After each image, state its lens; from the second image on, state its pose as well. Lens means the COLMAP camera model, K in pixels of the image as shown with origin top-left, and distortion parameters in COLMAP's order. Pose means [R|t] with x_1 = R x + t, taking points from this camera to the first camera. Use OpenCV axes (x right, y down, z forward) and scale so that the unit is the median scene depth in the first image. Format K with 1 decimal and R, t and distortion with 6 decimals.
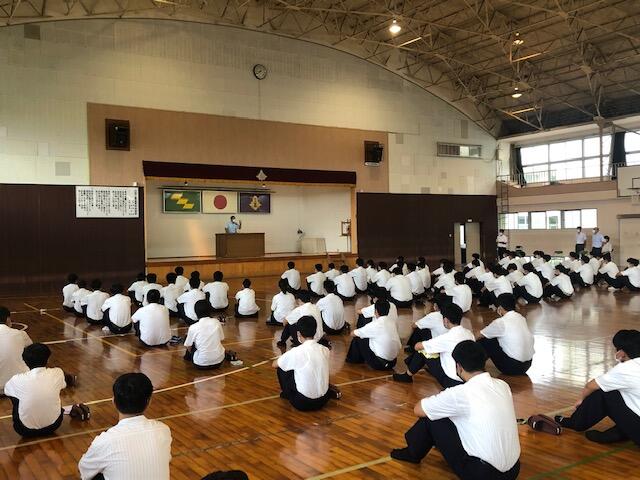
lens RADIAL K [[627.8, 0, 319.8], [0, 627.8, 239.8], [0, 0, 1]] dist [0.011472, 0.000000]
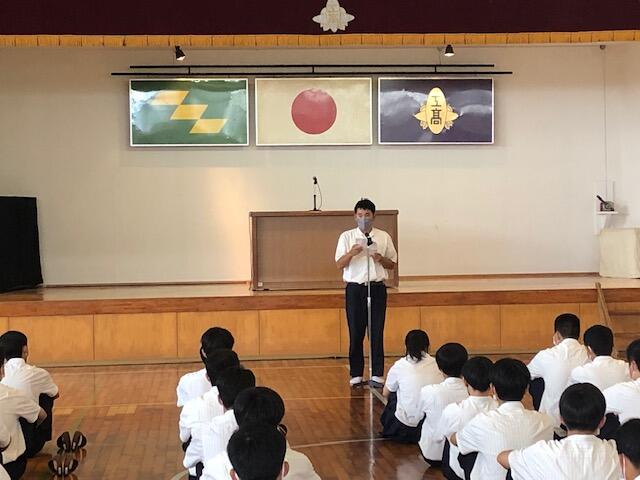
lens RADIAL K [[1623.0, 0, 342.8], [0, 1623.0, 227.3], [0, 0, 1]] dist [0.147019, 0.000000]
pose [[0.873866, 0.004163, -0.486149, 0.259243], [-0.002528, 0.999989, 0.004019, -0.005578], [0.486161, -0.002283, 0.873866, 0.309355]]
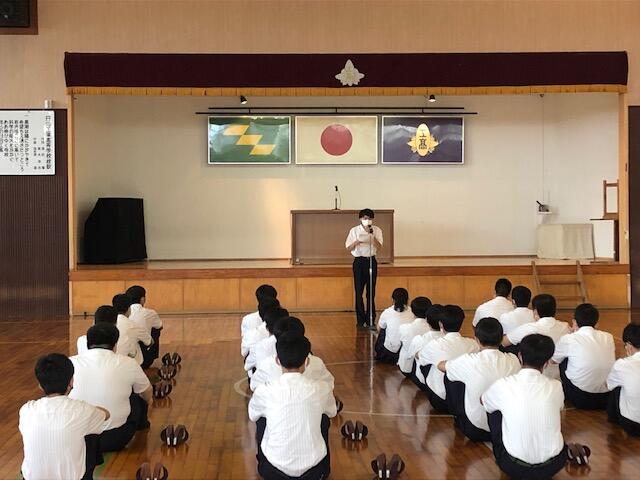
lens RADIAL K [[1219.2, 0, 314.9], [0, 1219.2, 240.3], [0, 0, 1]] dist [0.142609, 0.000000]
pose [[0.853888, 0.019883, -0.520077, 0.293189], [-0.011553, 0.999748, 0.019253, -0.005221], [0.520329, -0.010431, 0.853902, 0.259132]]
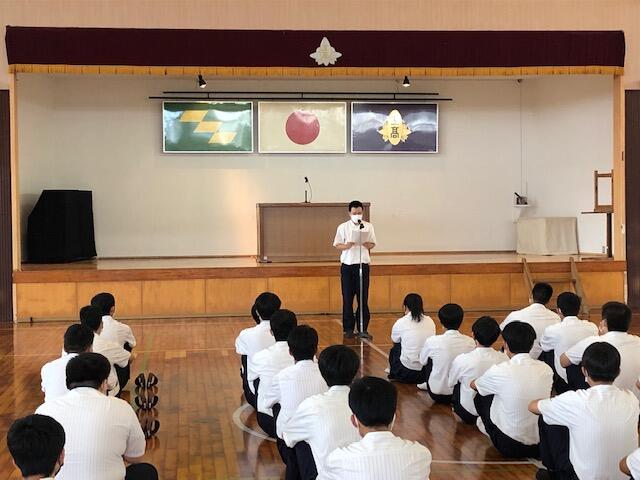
lens RADIAL K [[1180.9, 0, 316.9], [0, 1180.9, 237.7], [0, 0, 1]] dist [0.113445, 0.000000]
pose [[0.886582, 0.018406, -0.462205, 0.220599], [-0.009131, 0.999710, 0.022295, -0.004798], [0.462481, -0.015546, 0.886493, 0.324594]]
